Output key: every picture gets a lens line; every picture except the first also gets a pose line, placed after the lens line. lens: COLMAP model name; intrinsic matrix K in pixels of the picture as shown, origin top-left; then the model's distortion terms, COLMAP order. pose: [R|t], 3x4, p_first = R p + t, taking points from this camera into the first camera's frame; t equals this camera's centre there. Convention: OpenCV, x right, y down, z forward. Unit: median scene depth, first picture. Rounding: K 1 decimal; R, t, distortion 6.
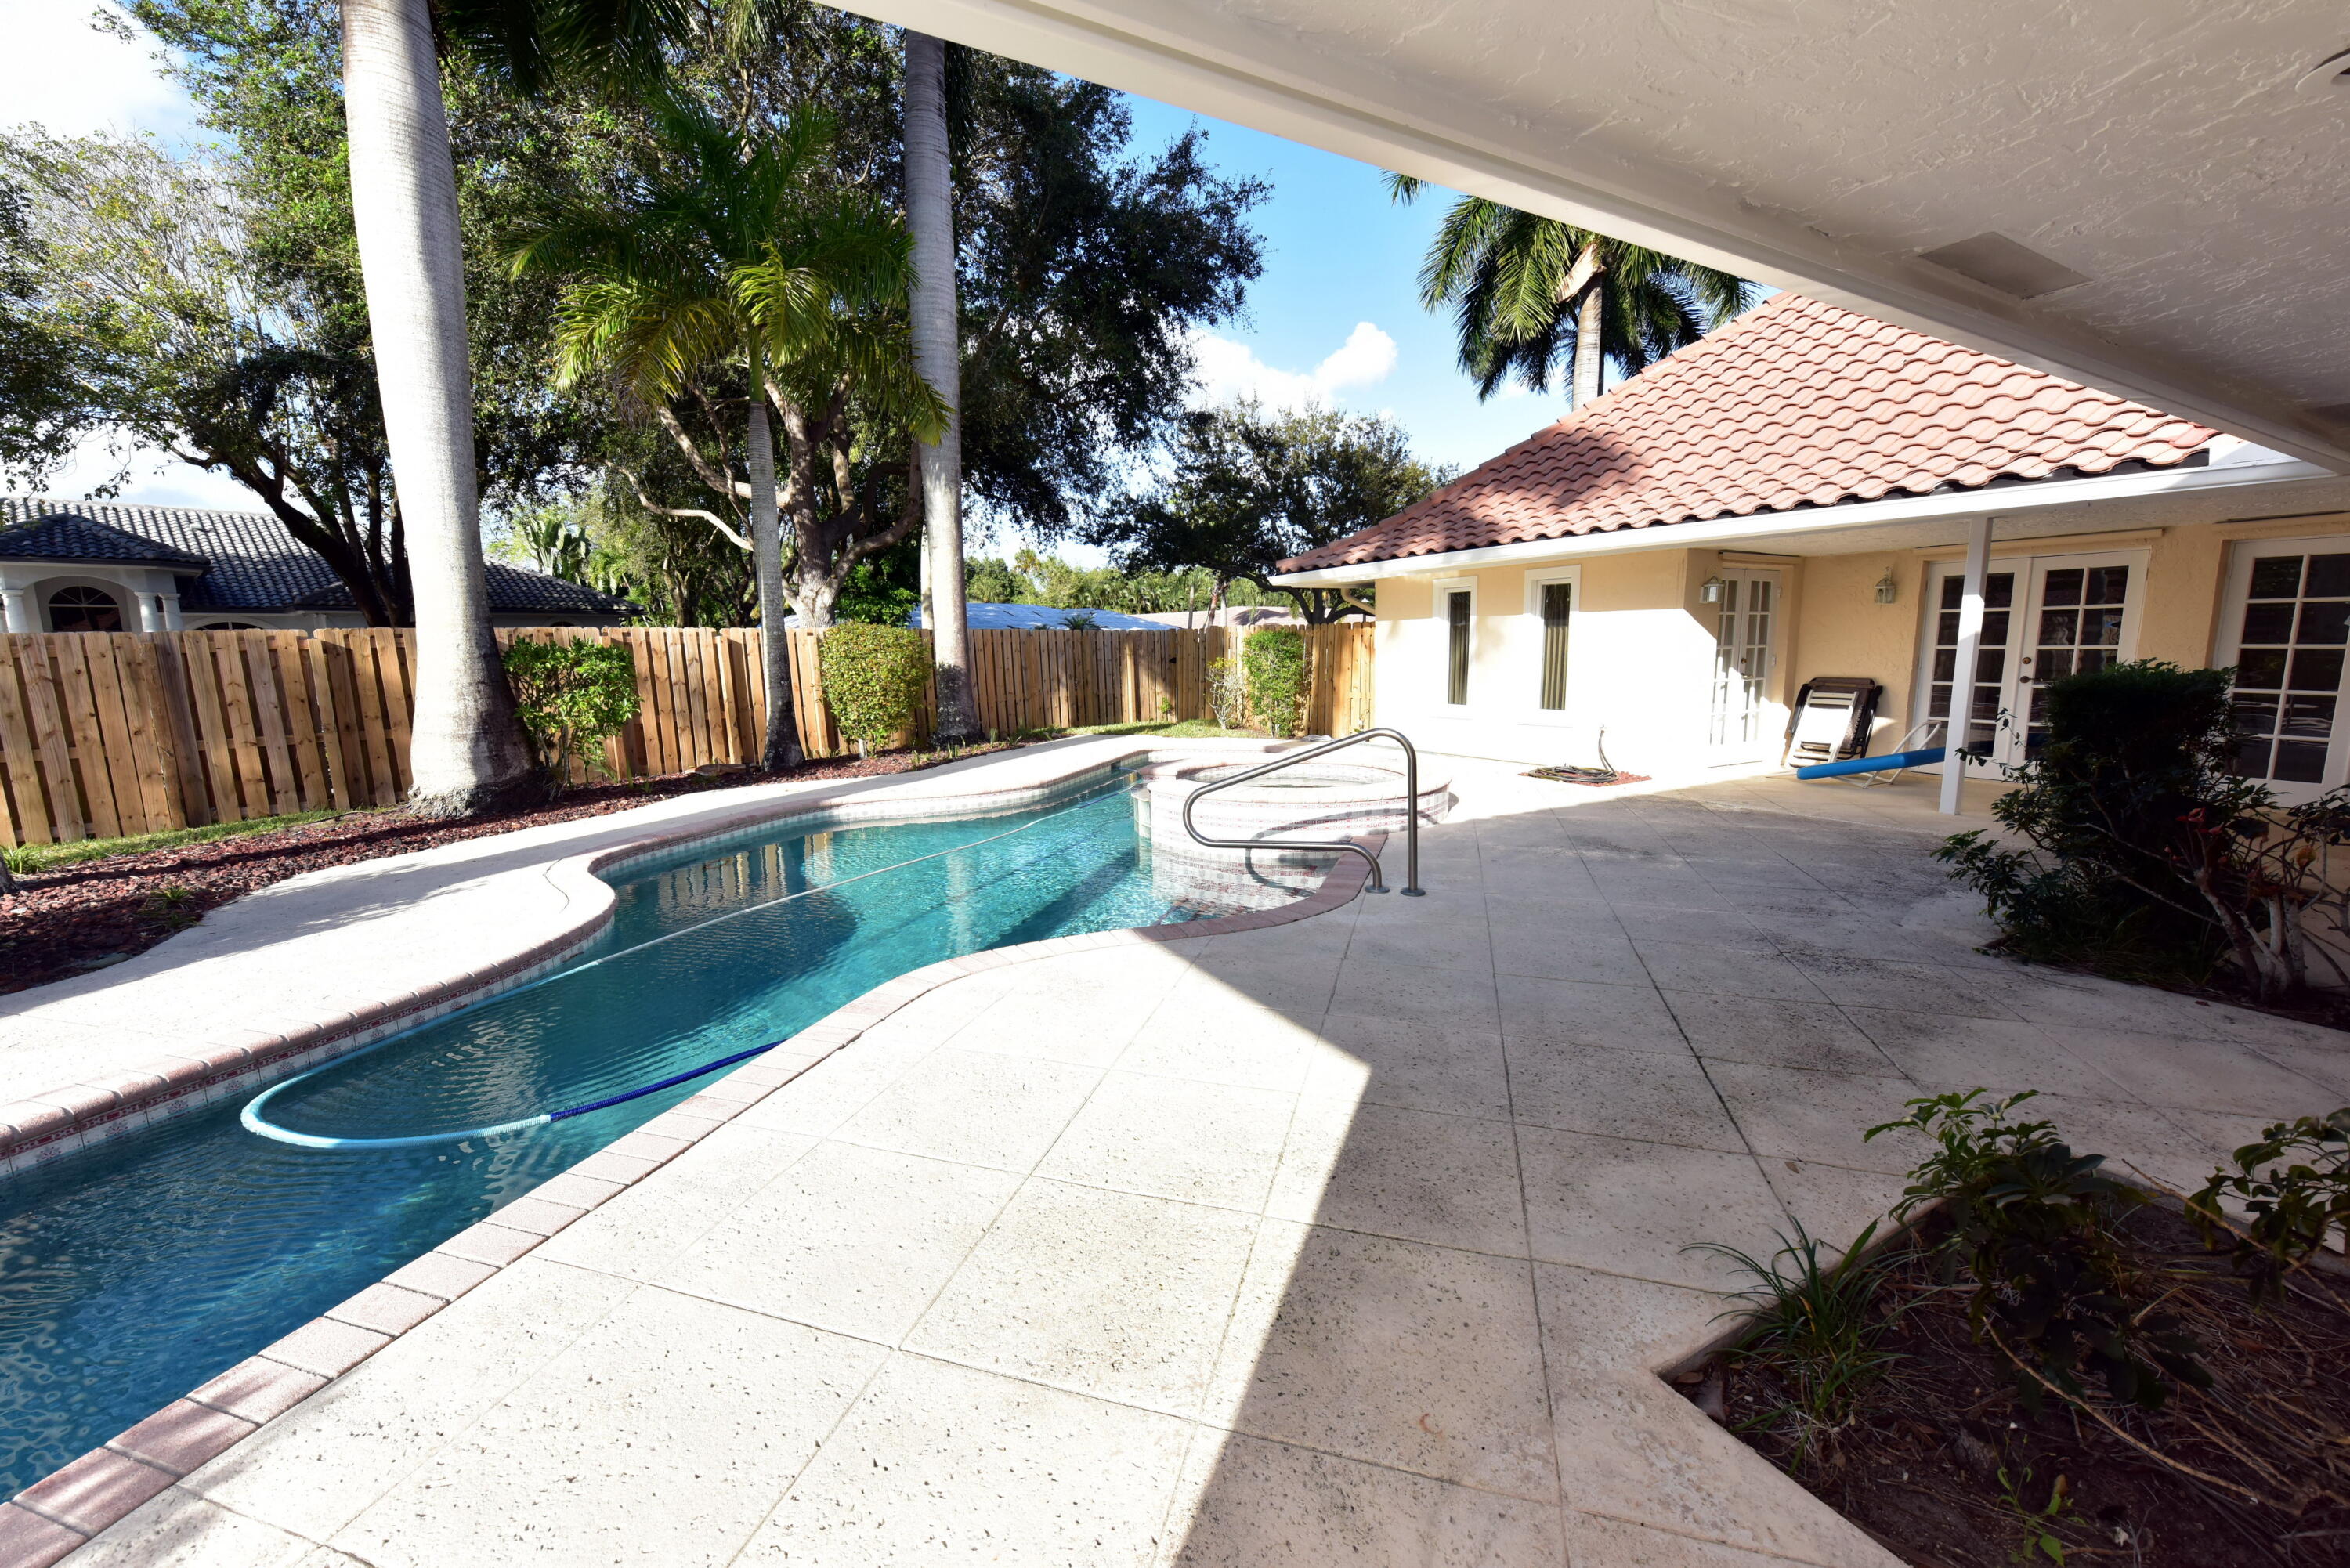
lens RADIAL K [[917.6, 0, 1166.3], [0, 917.6, 791.2], [0, 0, 1]] dist [0.006808, 0.000169]
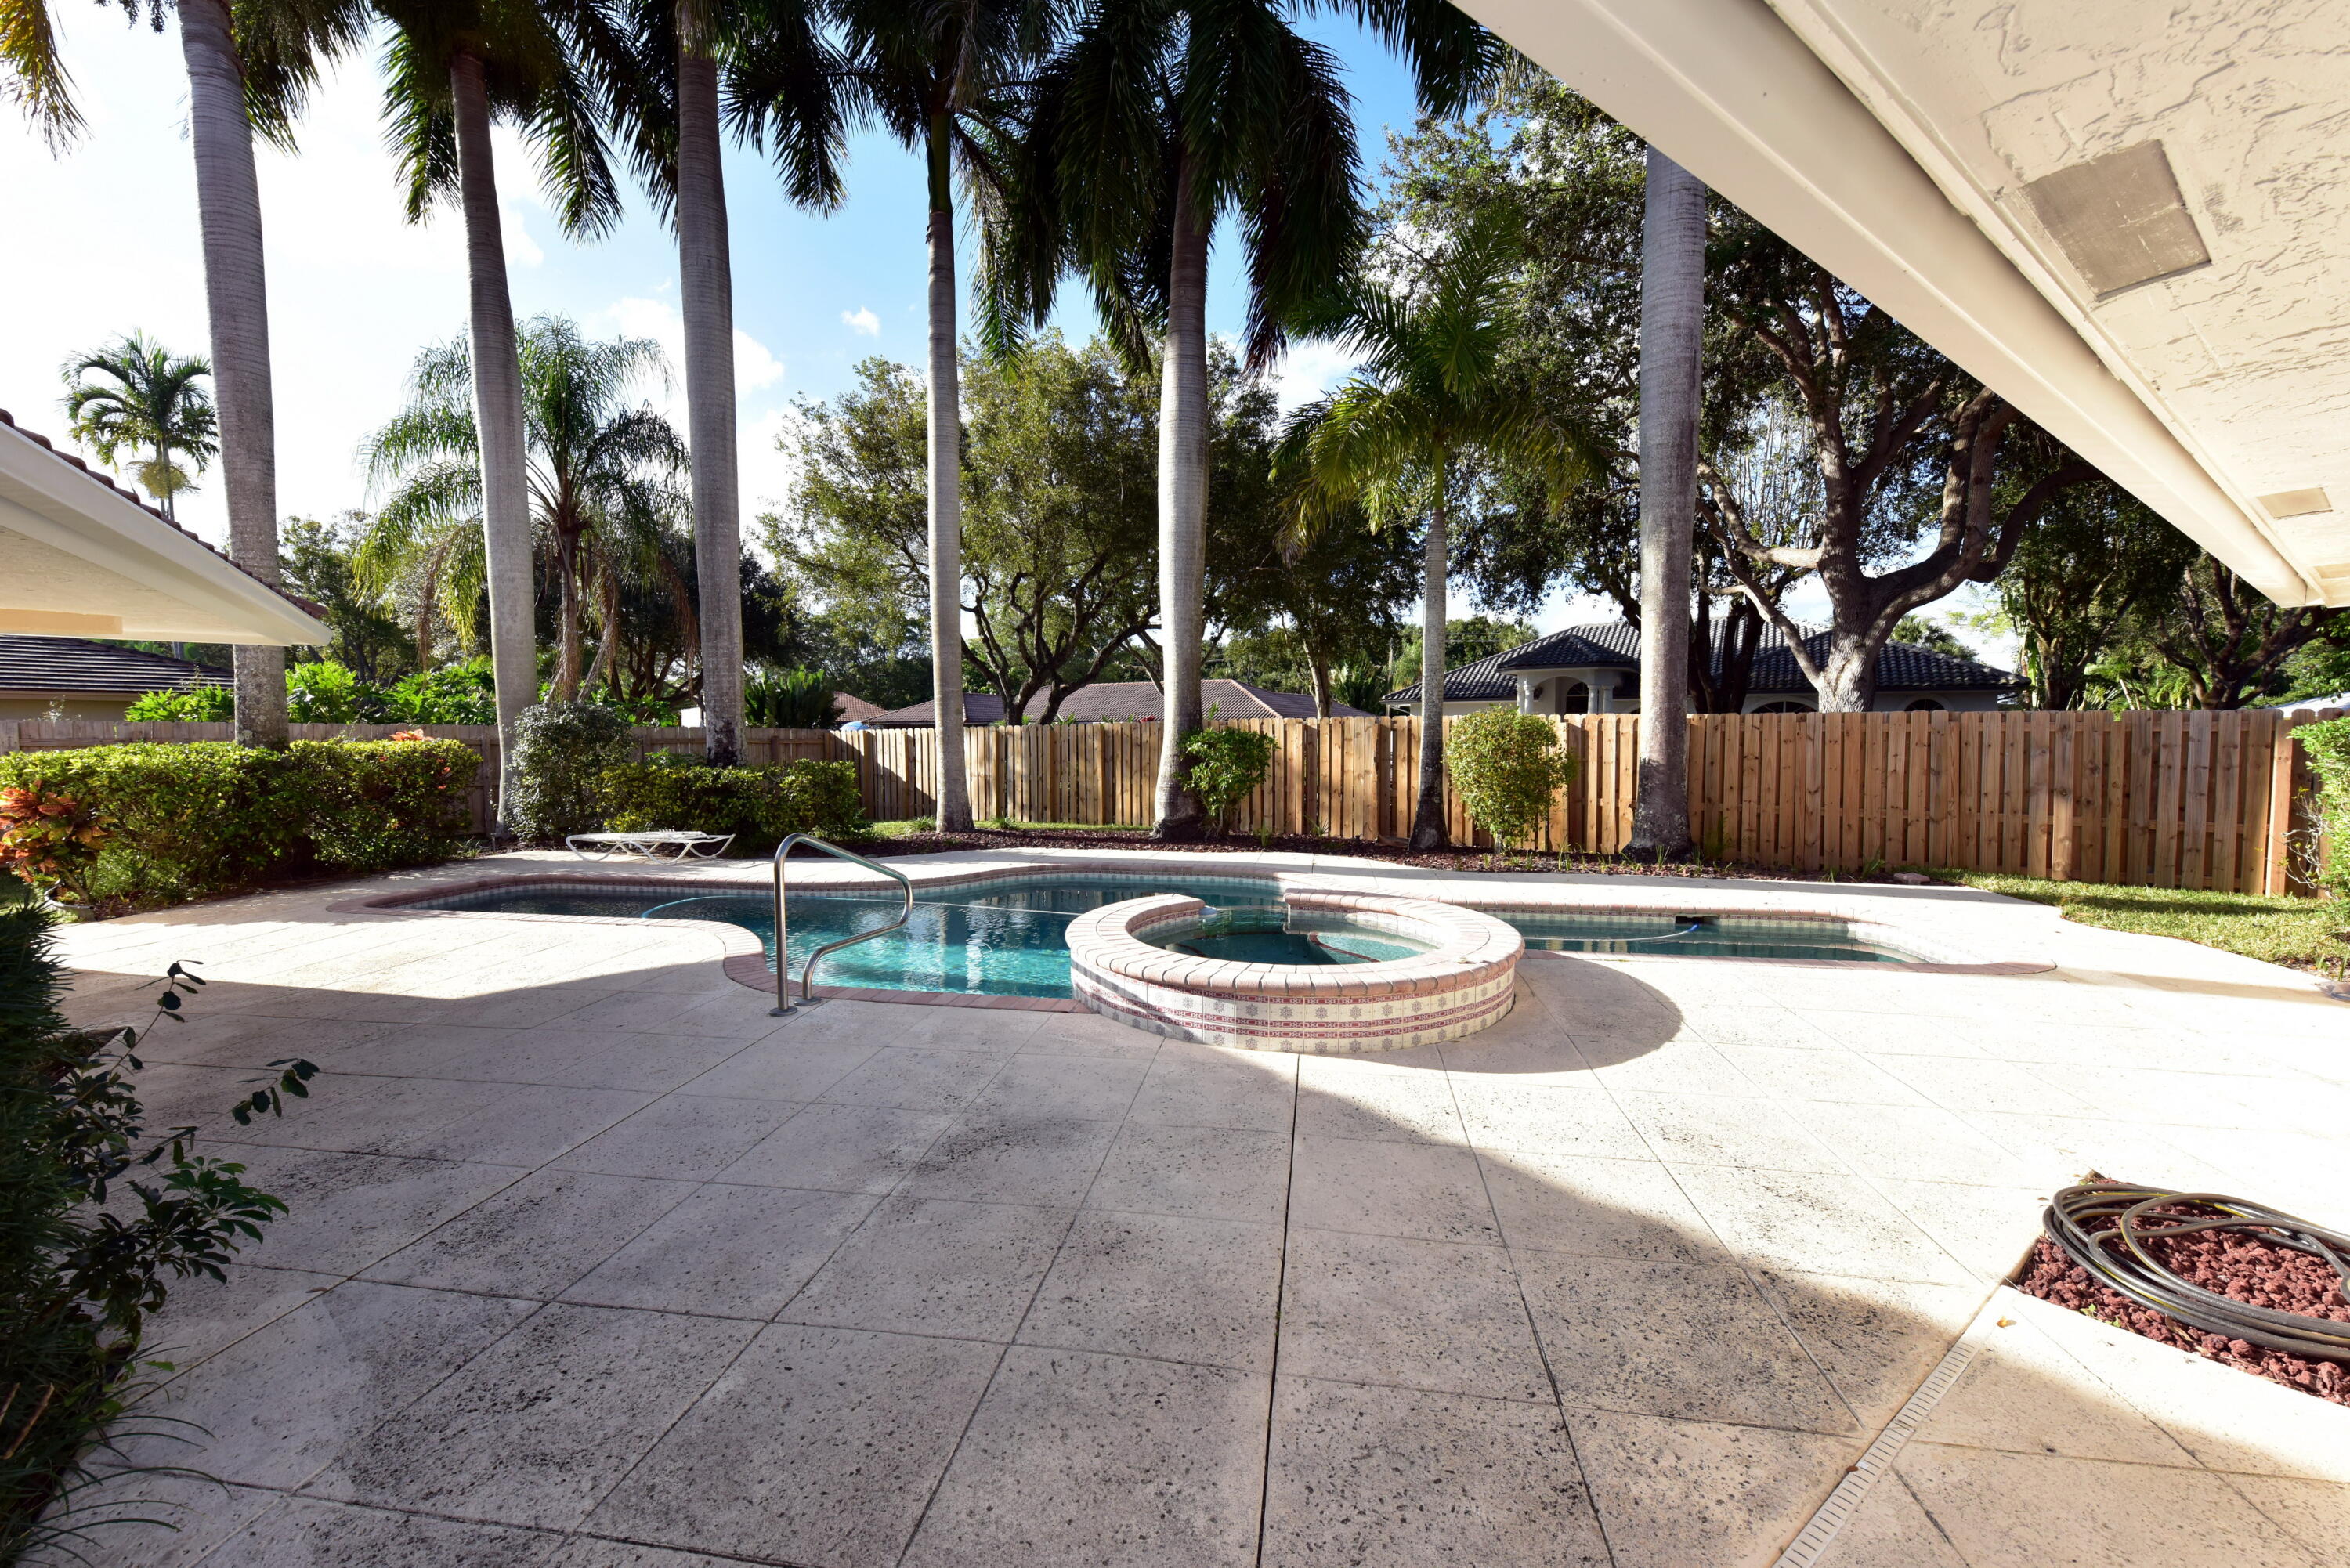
lens RADIAL K [[917.6, 0, 1166.3], [0, 917.6, 791.2], [0, 0, 1]] dist [0.006808, 0.000169]
pose [[0.122827, 0.075877, -0.989523, 0.408284], [-0.154427, 0.986389, 0.056468, -0.074141], [0.980340, 0.145873, 0.132873, 0.410052]]
